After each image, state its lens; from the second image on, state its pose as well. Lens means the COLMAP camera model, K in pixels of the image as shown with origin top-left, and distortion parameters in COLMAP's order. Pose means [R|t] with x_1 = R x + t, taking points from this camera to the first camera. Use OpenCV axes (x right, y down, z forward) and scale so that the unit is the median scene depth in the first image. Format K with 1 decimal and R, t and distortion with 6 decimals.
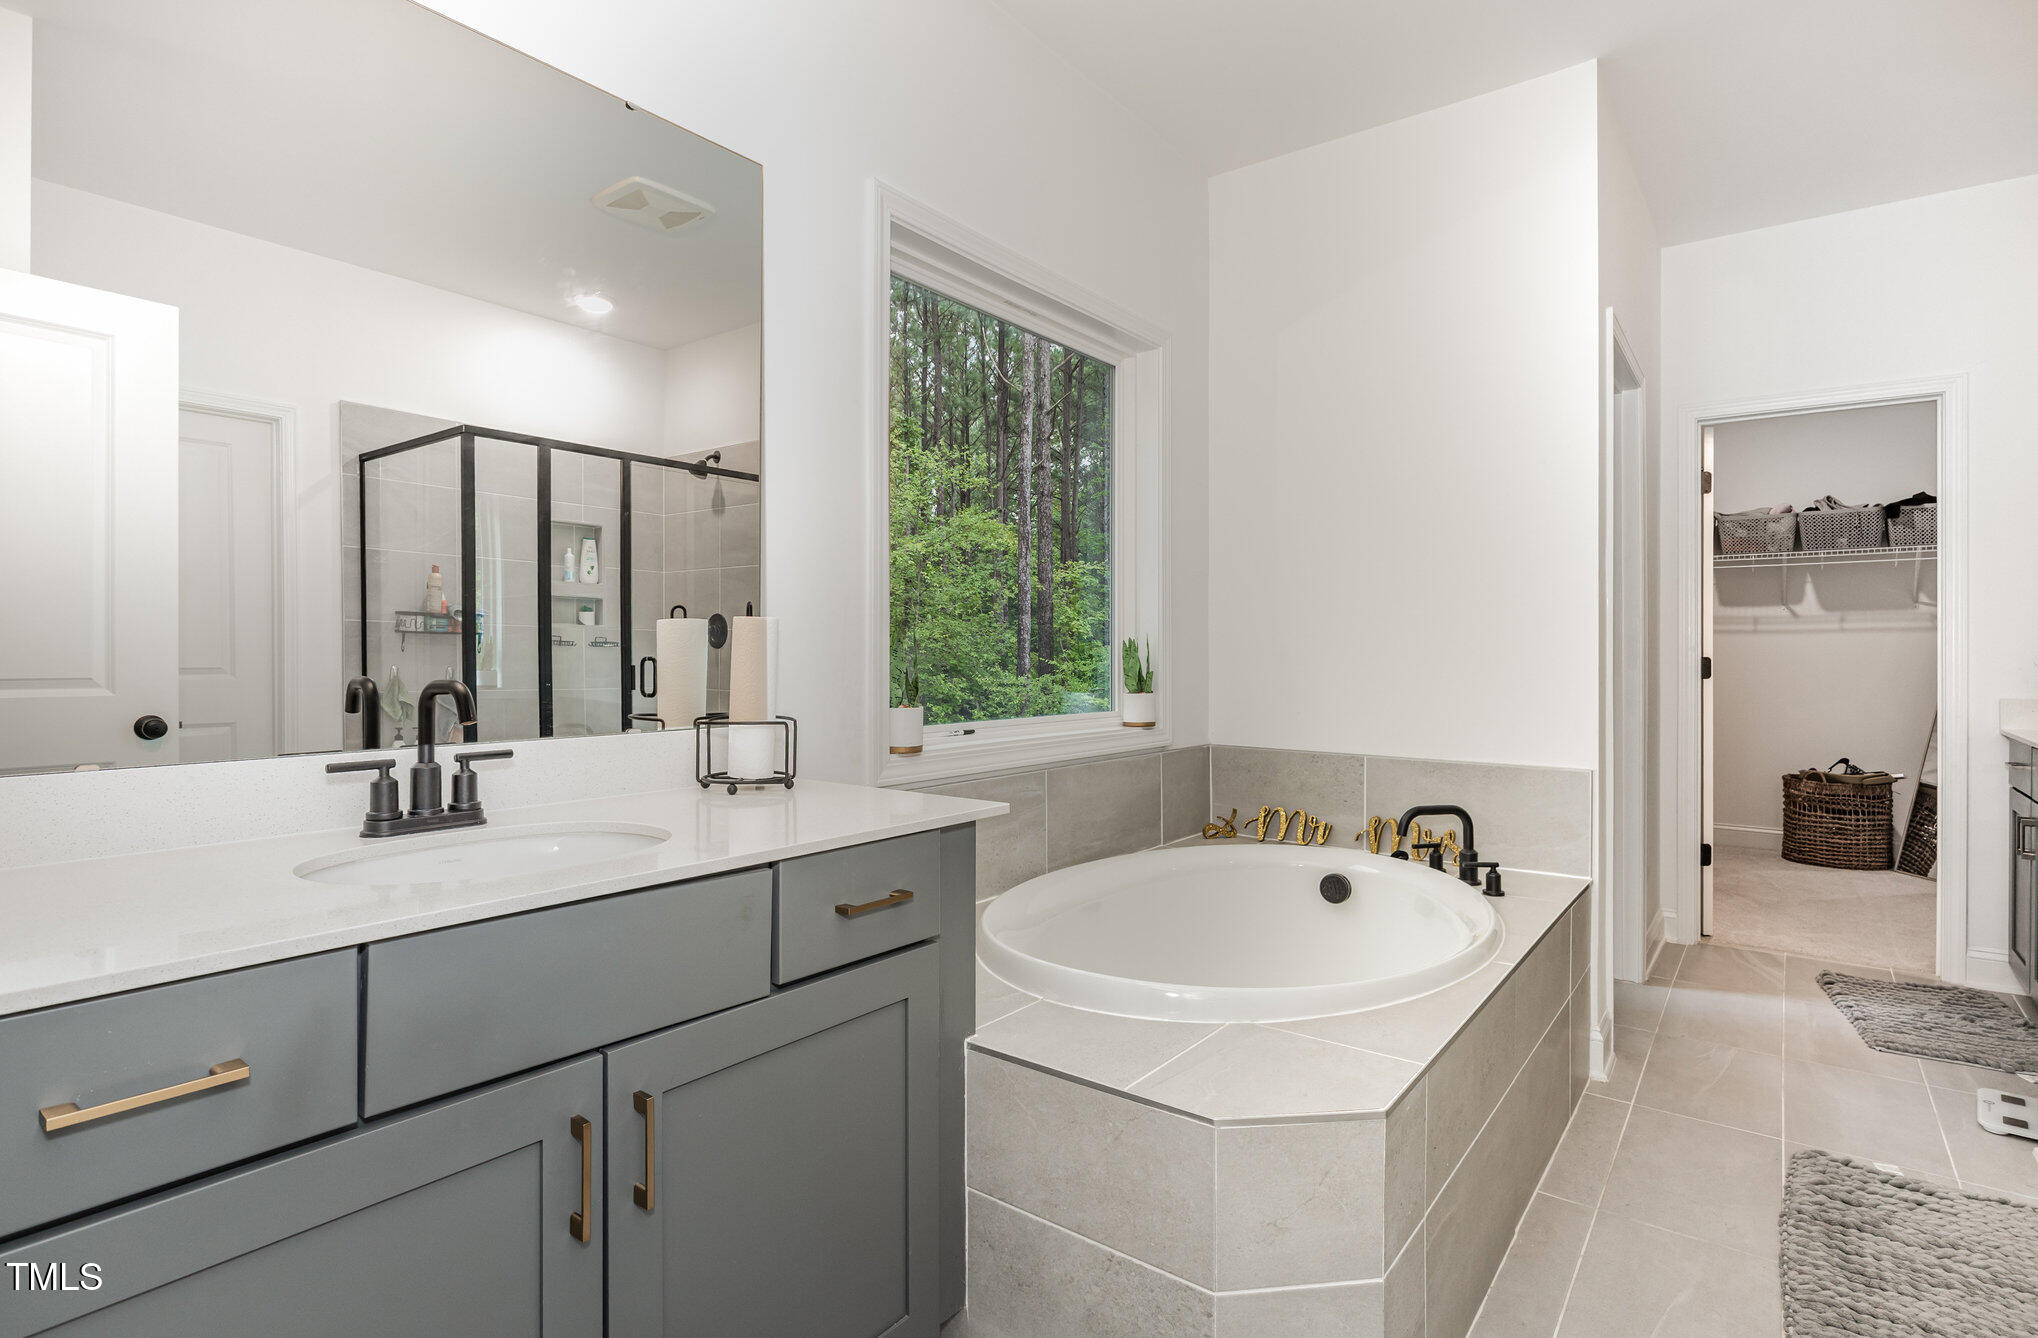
lens RADIAL K [[979.0, 0, 1021.6], [0, 979.0, 666.7], [0, 0, 1]] dist [0.002959, 0.000103]
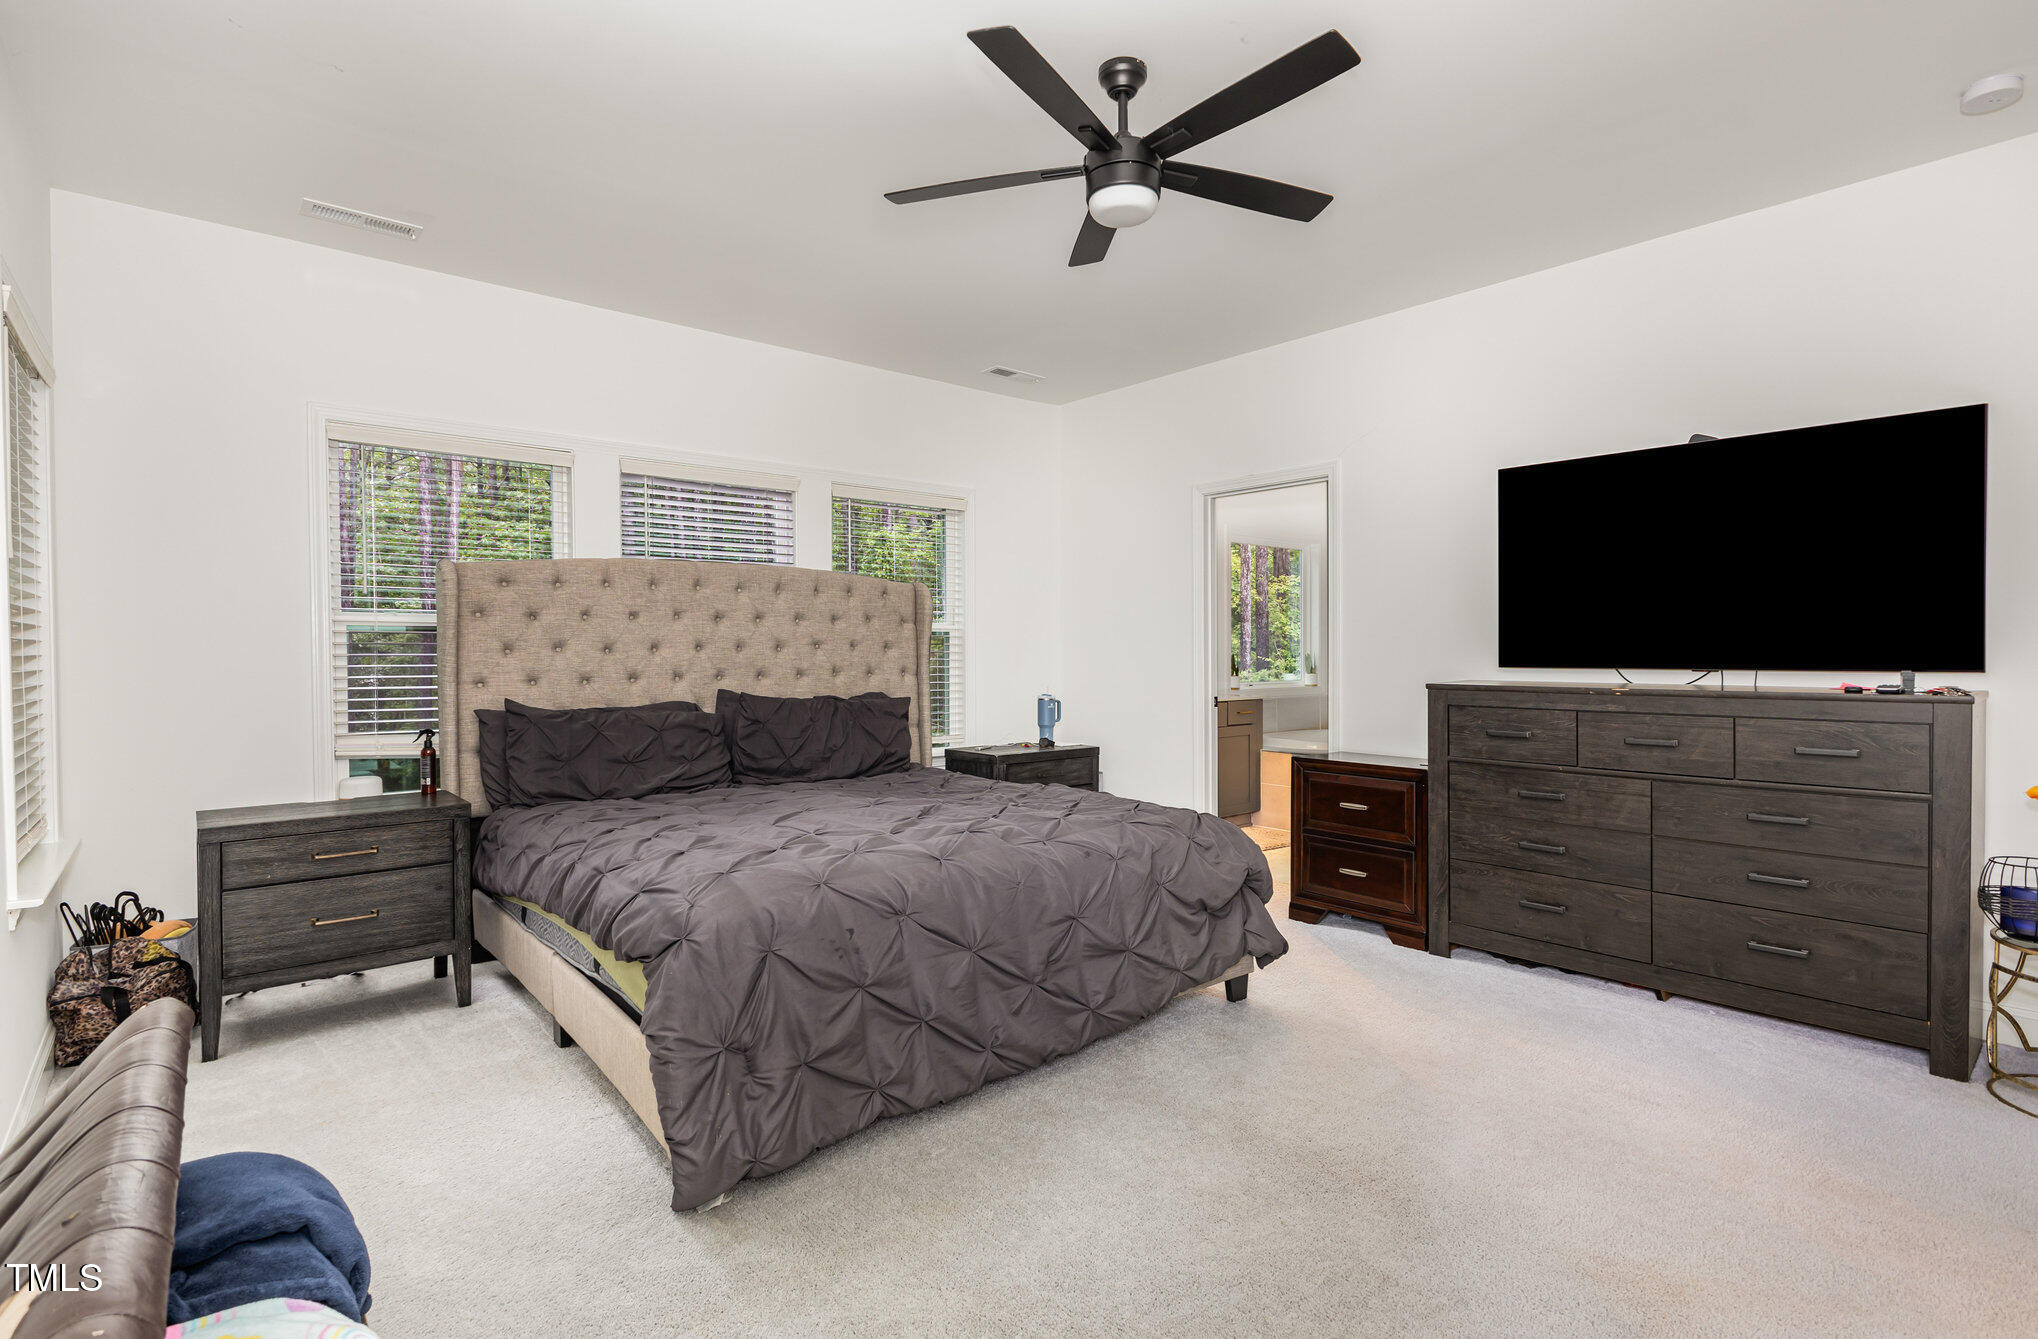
lens RADIAL K [[979.0, 0, 1021.4], [0, 979.0, 665.8], [0, 0, 1]] dist [0.002959, 0.000103]
pose [[0.977778, 0.001797, -0.209637, -0.022463], [-0.001050, 0.999993, 0.003672, -0.001349], [0.209642, -0.003371, 0.977772, -0.439009]]
